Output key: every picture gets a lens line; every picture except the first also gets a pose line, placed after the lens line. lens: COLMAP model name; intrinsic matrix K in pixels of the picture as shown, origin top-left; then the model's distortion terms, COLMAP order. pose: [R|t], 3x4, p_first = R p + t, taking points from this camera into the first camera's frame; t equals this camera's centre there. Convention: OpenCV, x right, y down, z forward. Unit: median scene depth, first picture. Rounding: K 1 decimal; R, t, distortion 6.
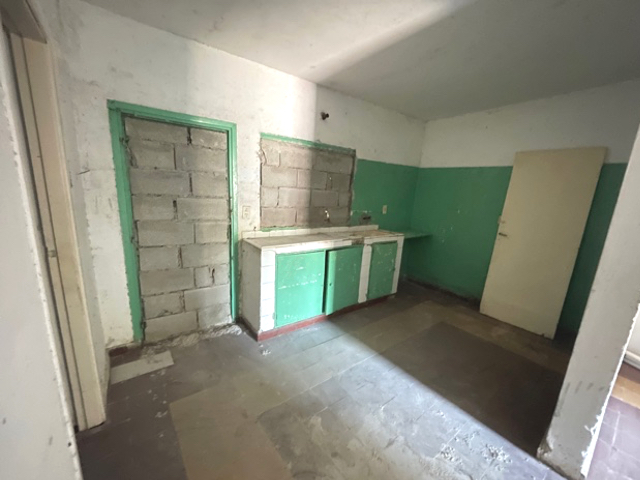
lens RADIAL K [[261.3, 0, 321.2], [0, 261.3, 244.4], [0, 0, 1]] dist [-0.000519, 0.000455]
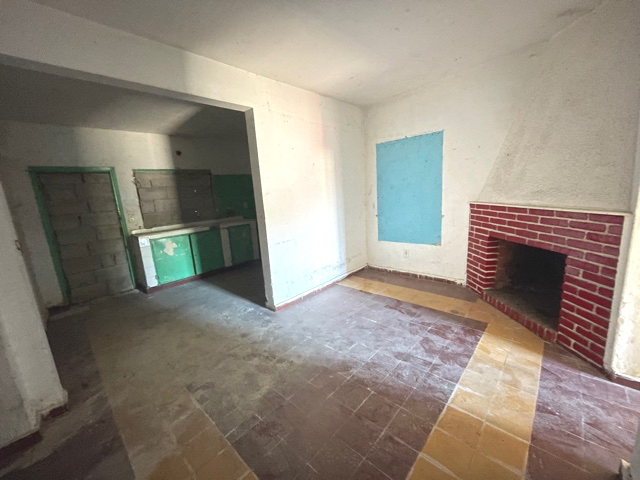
lens RADIAL K [[261.3, 0, 318.1], [0, 261.3, 238.0], [0, 0, 1]] dist [-0.000519, 0.000455]
pose [[0.981885, -0.148459, 0.117737, 0.638134], [0.151524, 0.988299, -0.017471, 0.202068], [-0.113766, 0.034995, 0.992891, -0.739455]]
